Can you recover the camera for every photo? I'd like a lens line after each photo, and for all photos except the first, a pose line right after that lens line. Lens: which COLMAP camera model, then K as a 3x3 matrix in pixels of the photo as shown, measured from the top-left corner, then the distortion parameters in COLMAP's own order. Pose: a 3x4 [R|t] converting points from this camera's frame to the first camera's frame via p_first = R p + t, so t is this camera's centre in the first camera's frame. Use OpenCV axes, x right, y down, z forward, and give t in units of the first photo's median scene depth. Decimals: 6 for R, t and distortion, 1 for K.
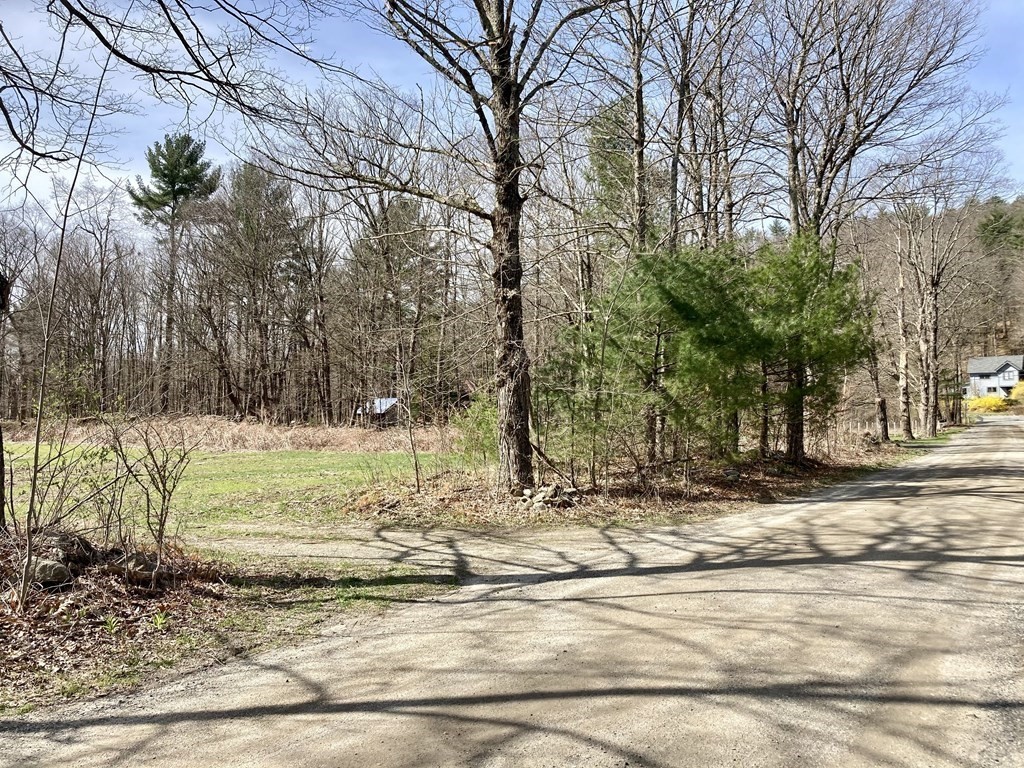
lens RADIAL K [[877.3, 0, 512.0], [0, 877.3, 384.0], [0, 0, 1]] dist [-0.018131, -0.010333]
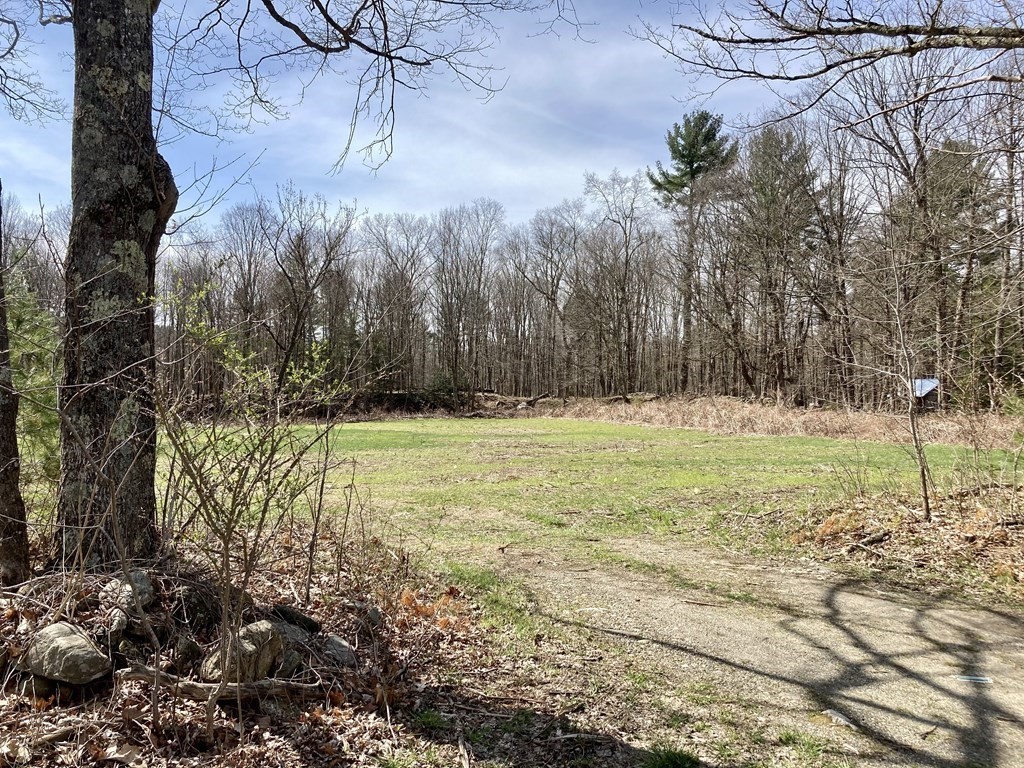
lens RADIAL K [[845.6, 0, 512.0], [0, 845.6, 384.0], [0, 0, 1]] dist [0.056193, -0.011833]
pose [[0.821363, 0.005351, -0.570381, -0.001396], [0.005378, 0.999839, 0.017125, 0.004506], [0.570381, -0.017134, 0.821201, 0.087412]]
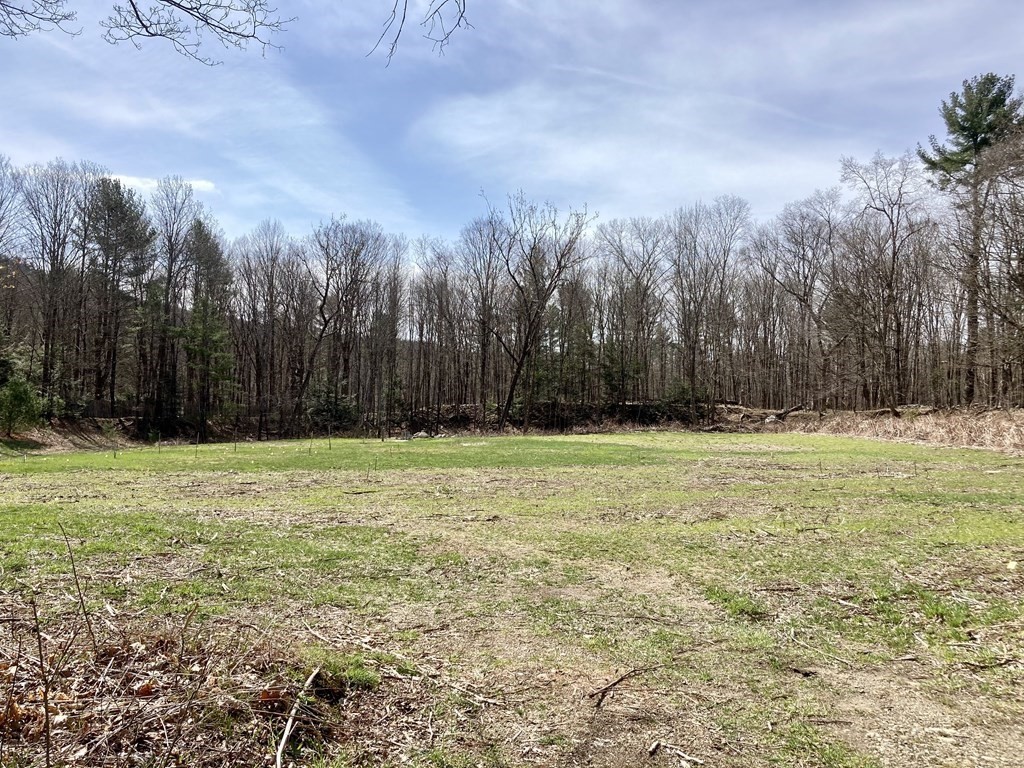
lens RADIAL K [[830.7, 0, 499.0], [0, 830.7, 378.2], [0, 0, 1]] dist [-0.008726, -0.006043]
pose [[0.604635, -0.012568, -0.796403, -0.031889], [0.010286, 0.999915, -0.007970, 0.008041], [0.796436, -0.003373, 0.604713, 0.152955]]
